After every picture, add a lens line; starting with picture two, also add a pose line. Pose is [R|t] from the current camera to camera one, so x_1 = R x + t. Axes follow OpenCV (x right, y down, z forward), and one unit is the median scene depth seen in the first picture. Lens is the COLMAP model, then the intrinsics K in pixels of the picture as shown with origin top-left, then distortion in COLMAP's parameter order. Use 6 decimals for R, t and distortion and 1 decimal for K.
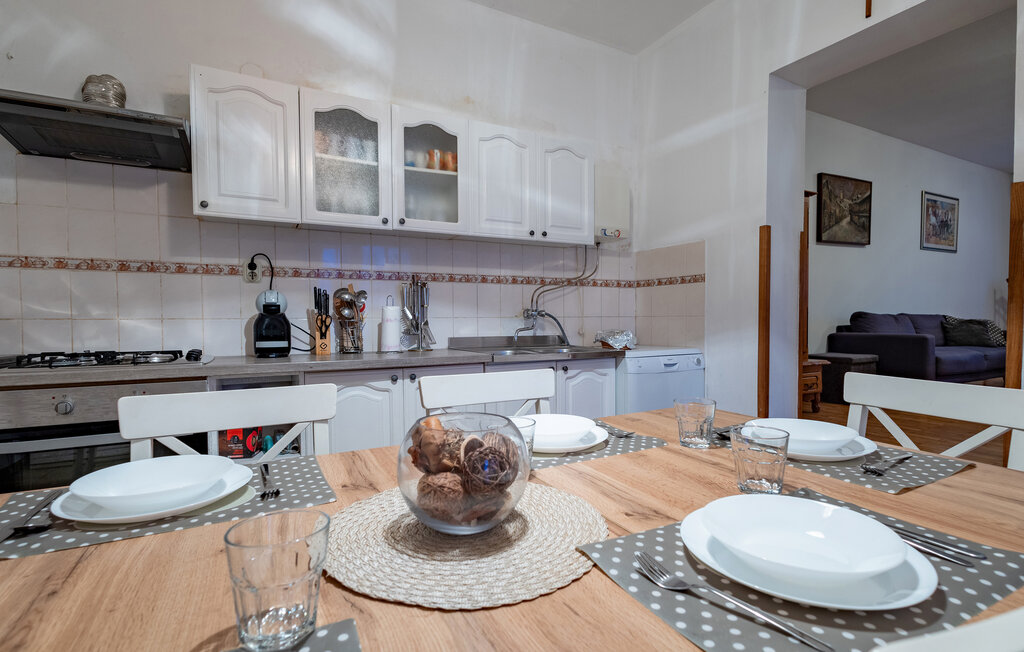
lens RADIAL K [[495.7, 0, 512.0], [0, 495.7, 326.0], [0, 0, 1]] dist [0.002544, 0.000359]
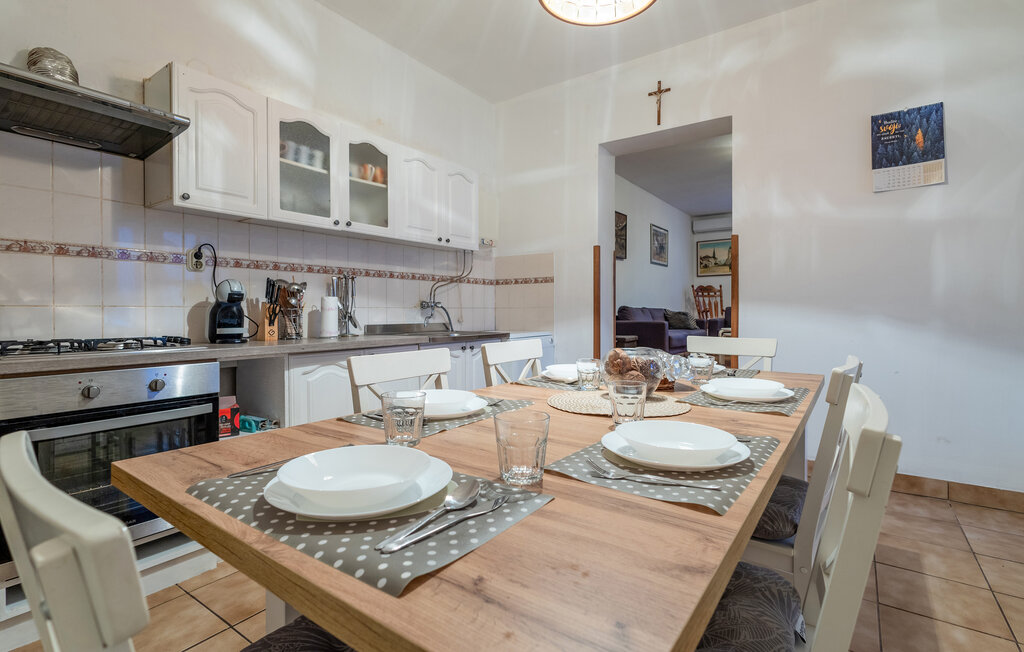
lens RADIAL K [[475.0, 0, 513.0], [0, 475.0, 303.5], [0, 0, 1]] dist [-0.000276, -0.000130]
pose [[0.898034, 0.009201, 0.439830, -0.336214], [0.005797, 0.999447, -0.032745, 0.013136], [-0.439888, 0.031955, 0.897484, -0.149241]]
